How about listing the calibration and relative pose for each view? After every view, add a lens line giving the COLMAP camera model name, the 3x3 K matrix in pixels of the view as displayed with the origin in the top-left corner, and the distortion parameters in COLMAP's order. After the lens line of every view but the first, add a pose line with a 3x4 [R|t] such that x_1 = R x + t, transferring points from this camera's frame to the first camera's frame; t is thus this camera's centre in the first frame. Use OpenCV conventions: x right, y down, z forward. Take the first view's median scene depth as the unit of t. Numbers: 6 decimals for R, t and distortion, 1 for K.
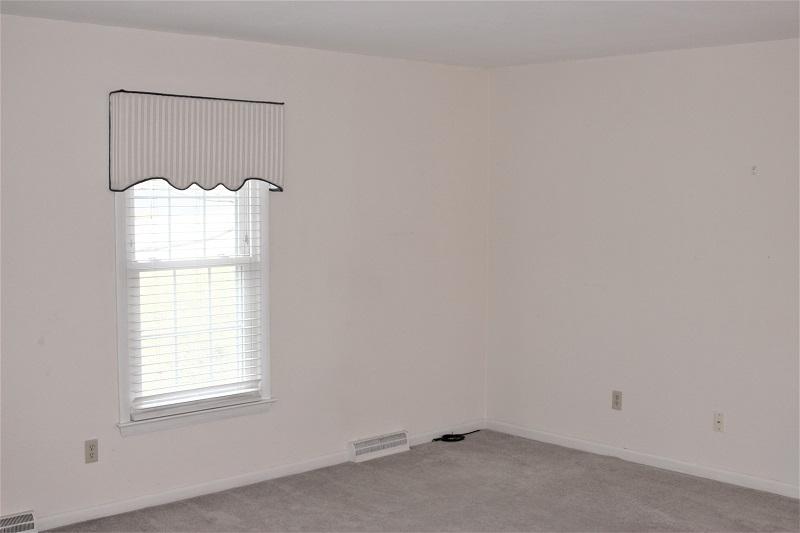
lens RADIAL K [[1024.2, 0, 400.0], [0, 1024.2, 266.5], [0, 0, 1]] dist [-0.109591, 0.069825]
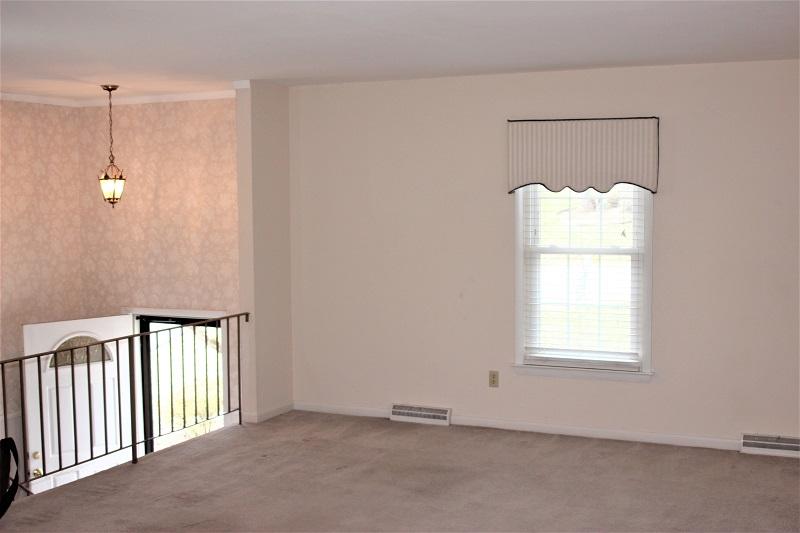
lens RADIAL K [[1024.2, 0, 400.0], [0, 1024.2, 266.5], [0, 0, 1]] dist [-0.109591, 0.069825]
pose [[0.347680, 0.036490, -0.936903, 0.915705], [-0.073865, 0.997203, 0.011427, 0.019364], [0.934699, 0.065232, 0.349403, 0.350731]]
